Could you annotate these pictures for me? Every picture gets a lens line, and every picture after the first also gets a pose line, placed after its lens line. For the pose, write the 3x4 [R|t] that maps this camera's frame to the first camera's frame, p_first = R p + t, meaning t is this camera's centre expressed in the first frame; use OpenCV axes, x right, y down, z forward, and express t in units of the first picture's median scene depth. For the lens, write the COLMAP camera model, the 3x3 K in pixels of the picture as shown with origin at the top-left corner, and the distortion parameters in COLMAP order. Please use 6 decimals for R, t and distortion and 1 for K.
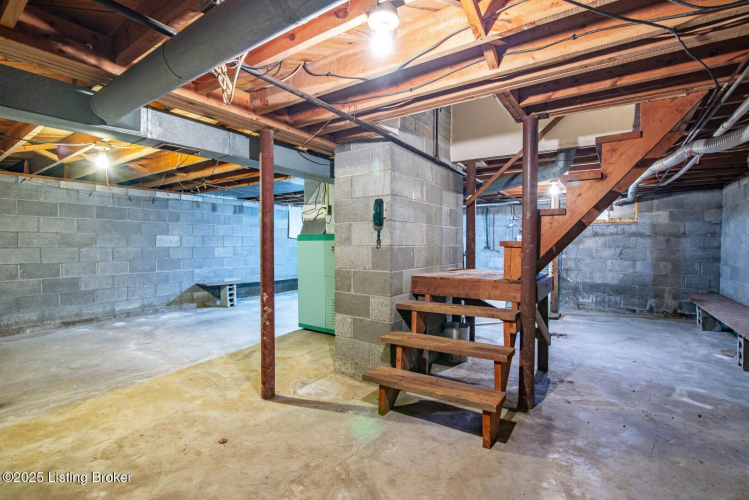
lens RADIAL K [[348.8, 0, 373.1], [0, 348.8, 249.7], [0, 0, 1]] dist [-0.021448, 0.001720]
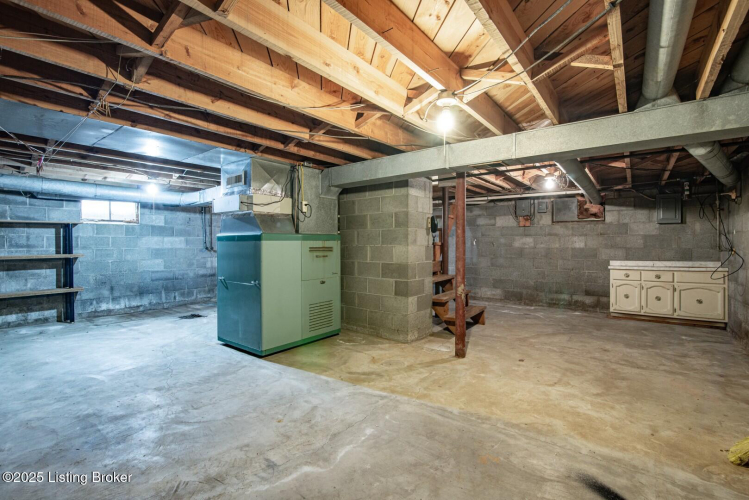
lens RADIAL K [[348.8, 0, 373.5], [0, 348.8, 245.9], [0, 0, 1]] dist [-0.021448, 0.001720]
pose [[0.037709, -0.011108, 0.999227, -1.476870], [0.023609, 0.999669, 0.010222, -0.028044], [-0.999010, 0.023205, 0.037958, 1.129259]]
